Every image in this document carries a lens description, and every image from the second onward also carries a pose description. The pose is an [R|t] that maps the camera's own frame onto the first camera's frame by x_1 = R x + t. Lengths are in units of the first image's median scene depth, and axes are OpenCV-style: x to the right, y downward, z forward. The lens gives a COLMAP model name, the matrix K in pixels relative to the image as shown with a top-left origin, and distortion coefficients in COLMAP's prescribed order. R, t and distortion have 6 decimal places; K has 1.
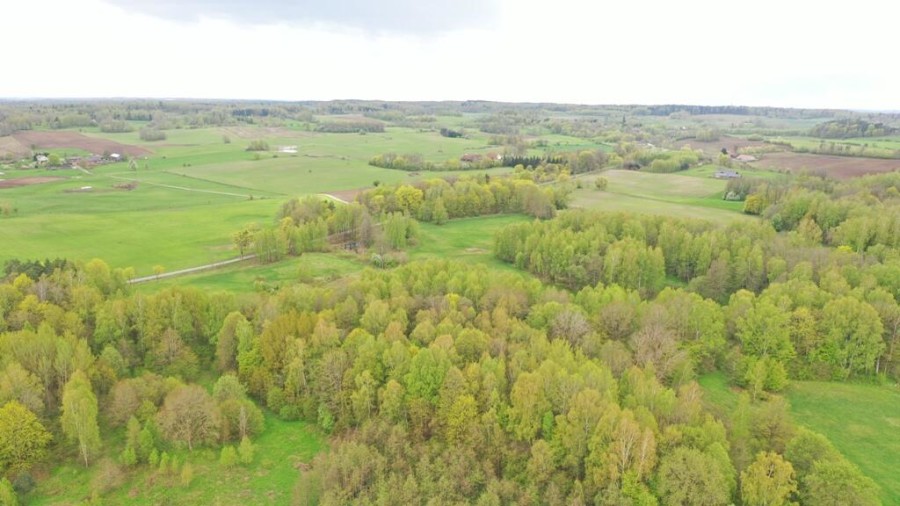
lens RADIAL K [[705.8, 0, 448.6], [0, 705.8, 253.6], [0, 0, 1]] dist [-0.001661, 0.003787]
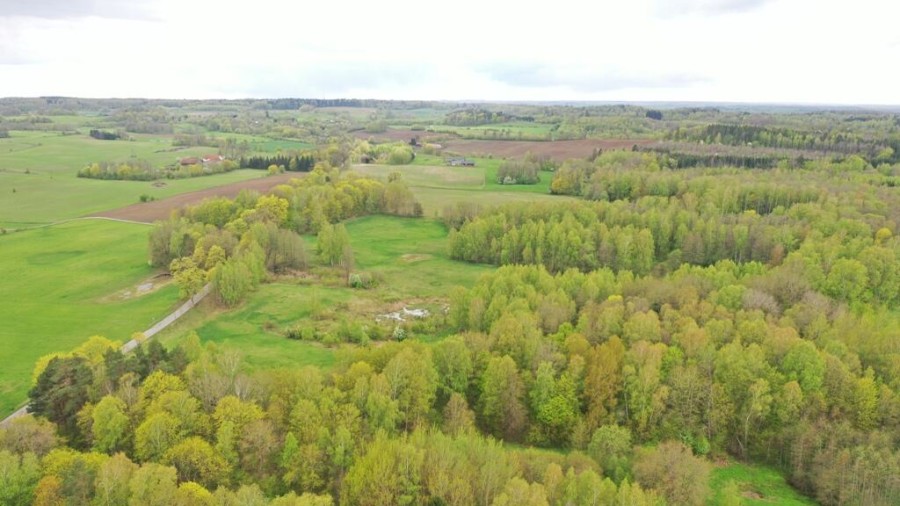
lens RADIAL K [[705.8, 0, 446.8], [0, 705.8, 253.2], [0, 0, 1]] dist [-0.001661, 0.003787]
pose [[0.836204, -0.130546, 0.532654, -0.214583], [0.126396, 0.990983, 0.044449, -0.022495], [-0.533654, 0.030157, 0.845165, 0.090264]]
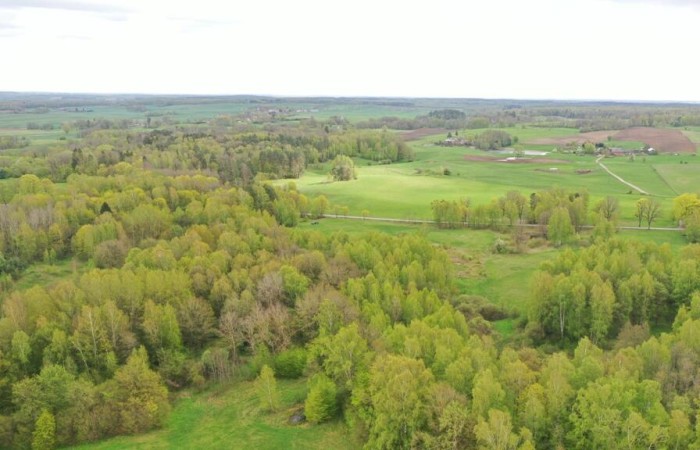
lens RADIAL K [[627.6, 0, 350.0], [0, 627.6, 224.0], [0, 0, 1]] dist [0.005320, -0.015071]
pose [[0.394599, 0.180309, -0.900988, 0.299017], [-0.204305, 0.973229, 0.105288, -0.034173], [0.895852, 0.142529, 0.420873, 0.181648]]
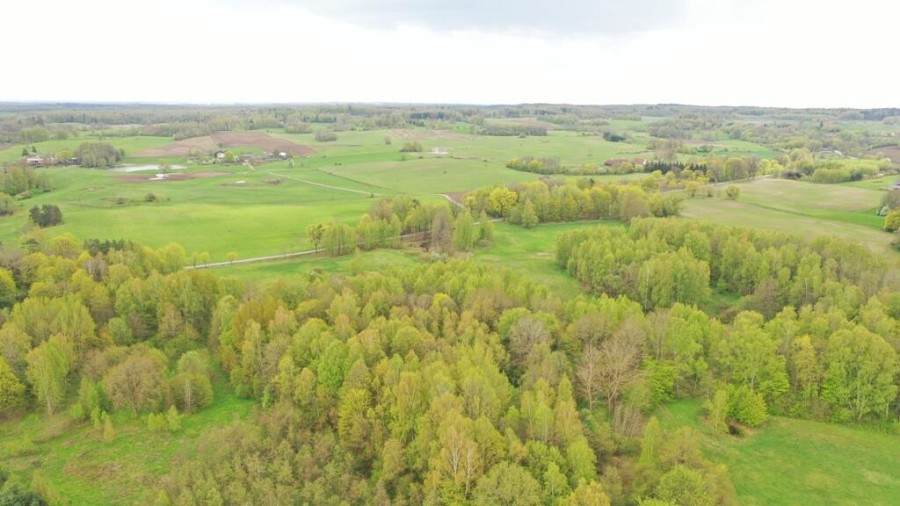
lens RADIAL K [[705.8, 0, 448.7], [0, 705.8, 255.1], [0, 0, 1]] dist [-0.001661, 0.003787]
pose [[0.963049, 0.054186, -0.263819, 0.084380], [-0.055050, 0.998475, 0.004123, -0.000638], [0.263641, 0.010553, 0.964563, 0.010797]]
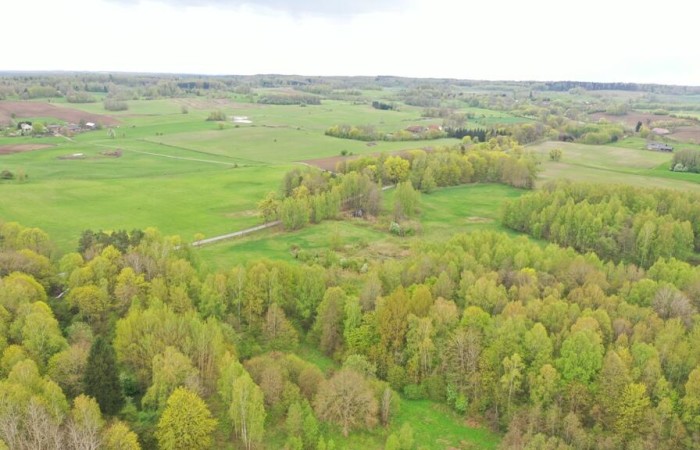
lens RADIAL K [[627.6, 0, 349.8], [0, 627.6, 223.9], [0, 0, 1]] dist [0.005320, -0.015071]
pose [[0.999967, 0.008060, -0.000634, -0.077345], [-0.008047, 0.999797, 0.018479, -0.006683], [0.000783, -0.018473, 0.999829, 0.028185]]
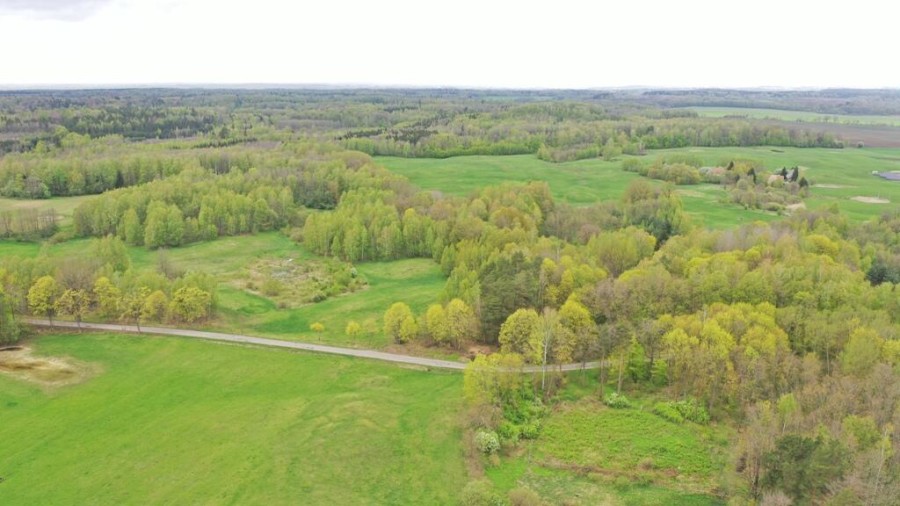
lens RADIAL K [[705.8, 0, 446.9], [0, 705.8, 250.7], [0, 0, 1]] dist [-0.001661, 0.003787]
pose [[-0.374815, -0.237439, 0.896179, -0.461388], [0.194683, 0.924937, 0.326481, -0.112422], [-0.906428, 0.296841, -0.300455, 0.440132]]
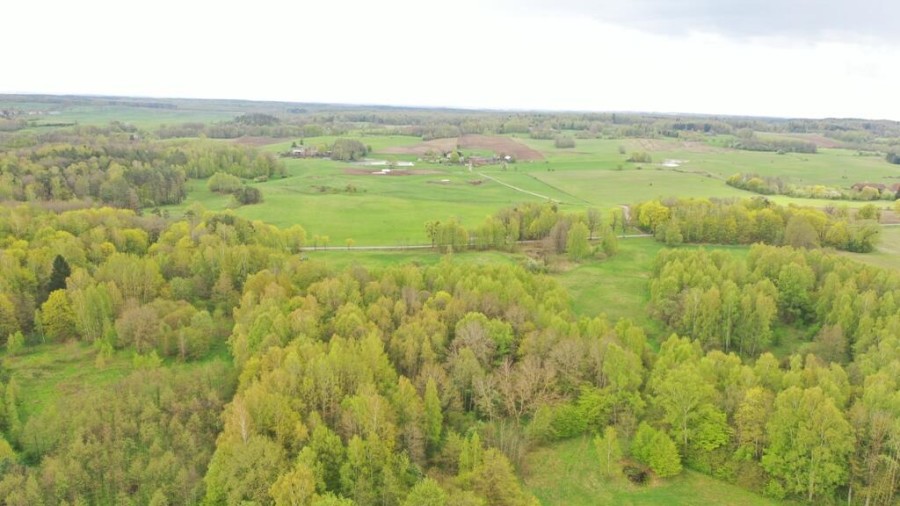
lens RADIAL K [[705.8, 0, 449.5], [0, 705.8, 252.4], [0, 0, 1]] dist [-0.001661, 0.003787]
pose [[0.779784, 0.143357, -0.609414, 0.190822], [-0.157032, 0.987098, 0.031270, -0.010023], [0.606034, 0.071313, 0.792235, 0.059510]]
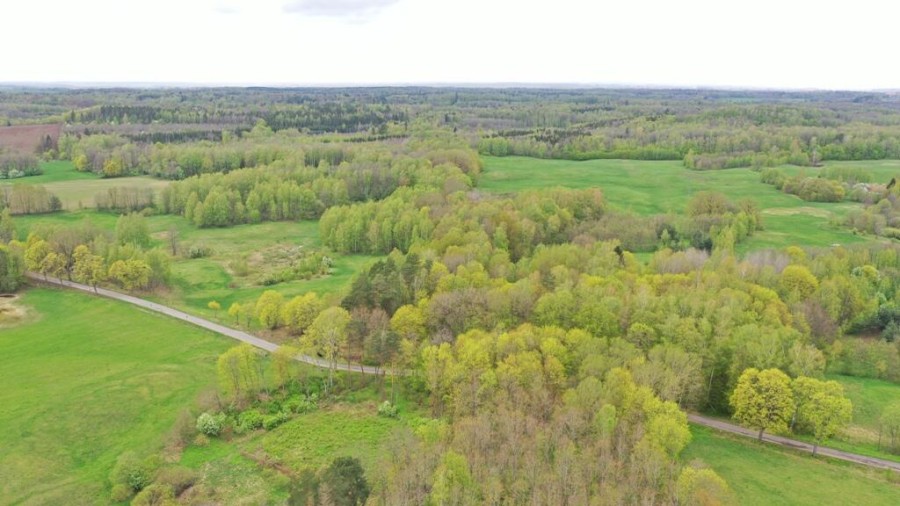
lens RADIAL K [[705.8, 0, 447.7], [0, 705.8, 253.4], [0, 0, 1]] dist [-0.001661, 0.003787]
pose [[-0.034262, -0.259130, 0.965235, -0.495660], [0.214582, 0.941370, 0.260340, -0.079114], [-0.976105, 0.216041, 0.023352, 0.284814]]
